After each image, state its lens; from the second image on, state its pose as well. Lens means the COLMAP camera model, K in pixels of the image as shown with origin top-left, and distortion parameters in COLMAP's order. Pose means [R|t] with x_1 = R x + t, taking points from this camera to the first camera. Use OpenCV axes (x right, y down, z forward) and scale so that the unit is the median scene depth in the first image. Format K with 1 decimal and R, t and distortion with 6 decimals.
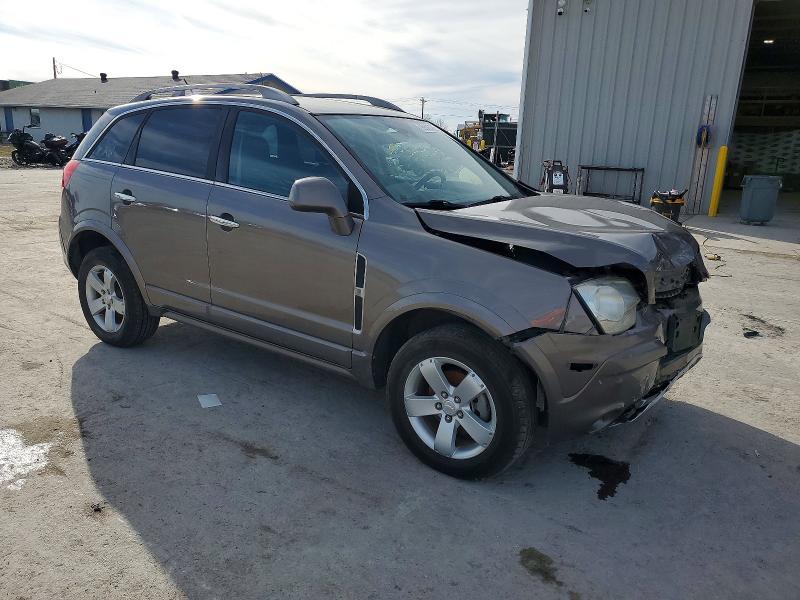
lens RADIAL K [[542.4, 0, 400.0], [0, 542.4, 300.0], [0, 0, 1]] dist [0.006749, 0.003226]
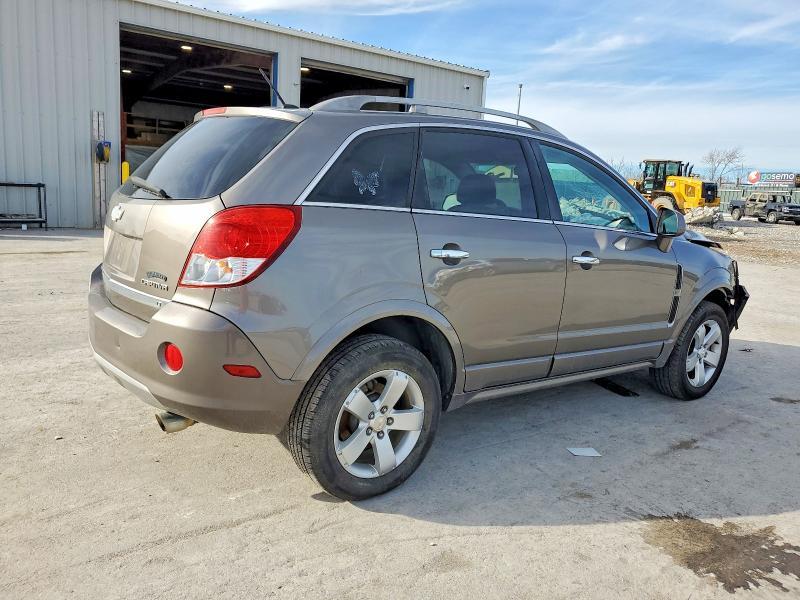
lens RADIAL K [[532.8, 0, 400.0], [0, 532.8, 300.0], [0, 0, 1]] dist [0.030021, -0.000312]
pose [[0.426536, -0.202706, 0.881463, -1.066734], [0.220106, 0.968528, 0.116219, -0.210126], [-0.877280, 0.144443, 0.457729, 0.694020]]
